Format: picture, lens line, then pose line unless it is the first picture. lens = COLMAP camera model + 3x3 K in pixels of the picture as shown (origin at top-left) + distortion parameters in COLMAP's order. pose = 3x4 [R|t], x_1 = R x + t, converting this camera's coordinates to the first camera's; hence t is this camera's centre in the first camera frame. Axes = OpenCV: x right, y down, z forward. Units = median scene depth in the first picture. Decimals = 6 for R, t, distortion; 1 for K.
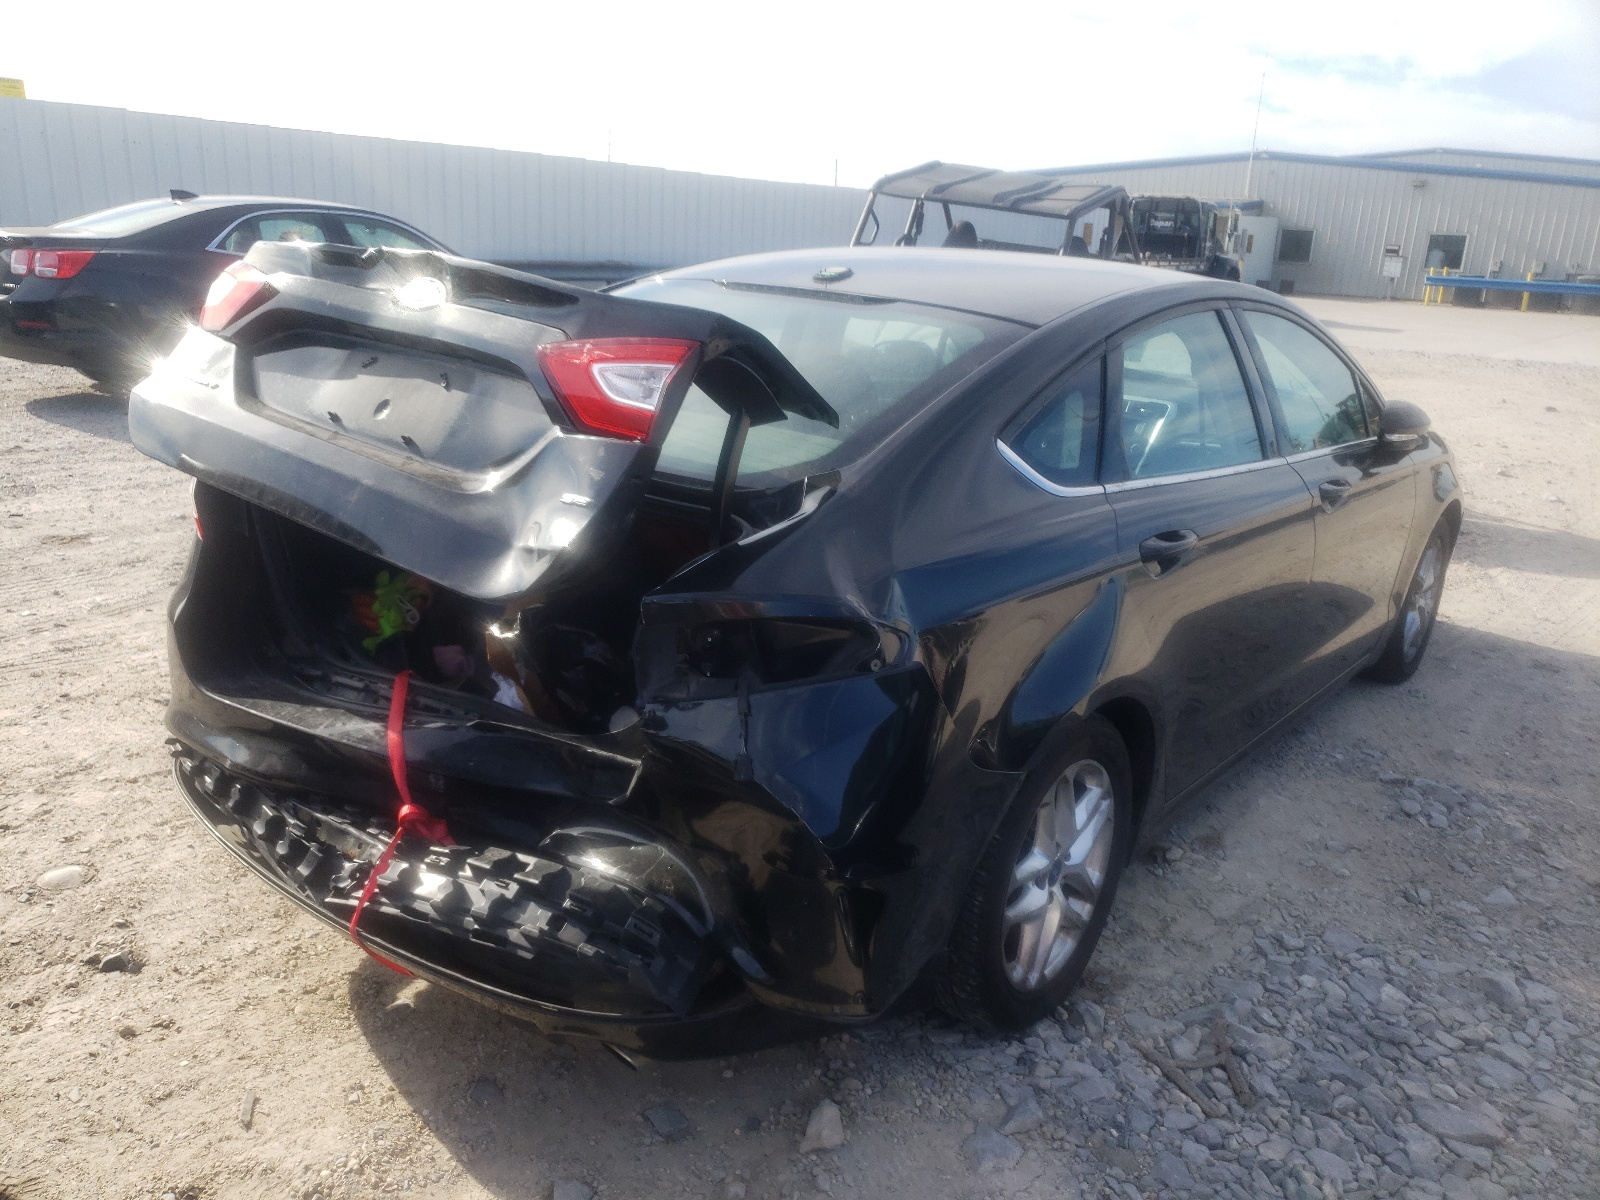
lens RADIAL K [[1373.0, 0, 804.4], [0, 1373.0, 554.7], [0, 0, 1]] dist [-0.025771, 0.093279]
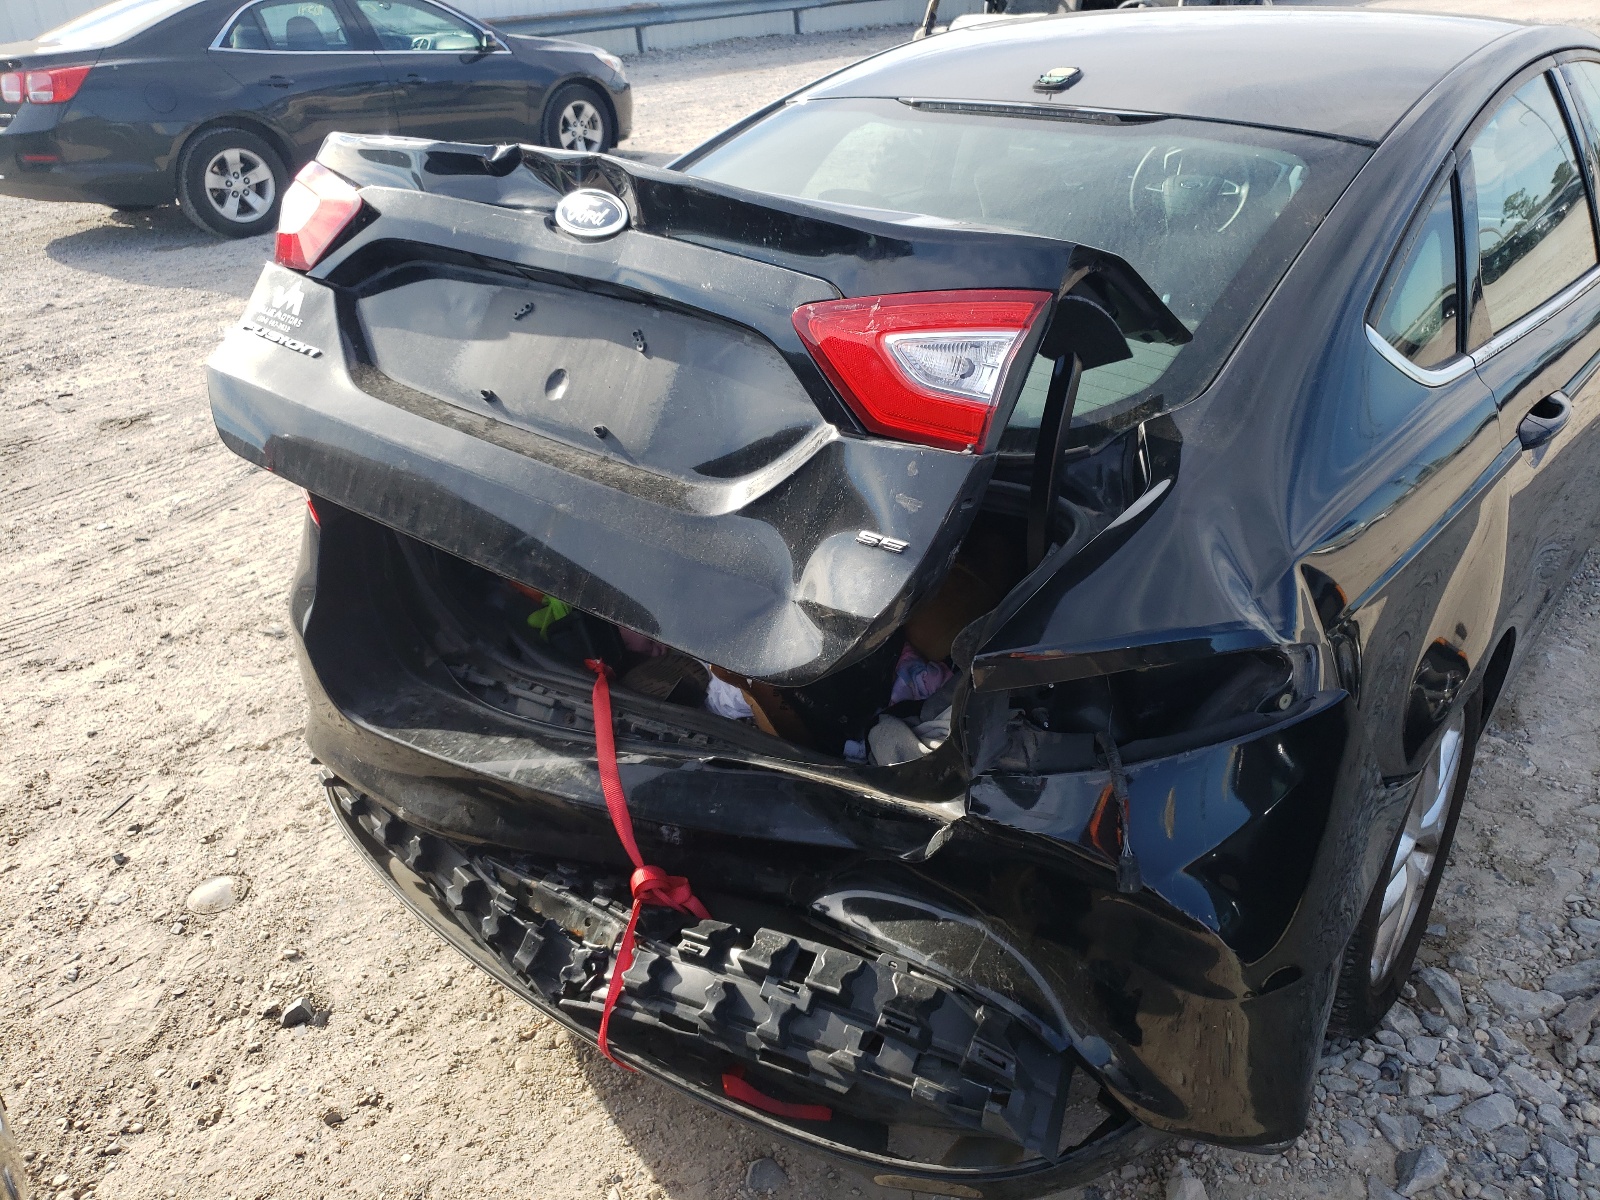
lens RADIAL K [[1373.0, 0, 804.4], [0, 1373.0, 554.7], [0, 0, 1]] dist [-0.025771, 0.093279]
pose [[0.995974, -0.079552, -0.041323, -0.133352], [0.086031, 0.977772, 0.191206, -0.126674], [0.025194, -0.193991, 0.980680, 0.233755]]
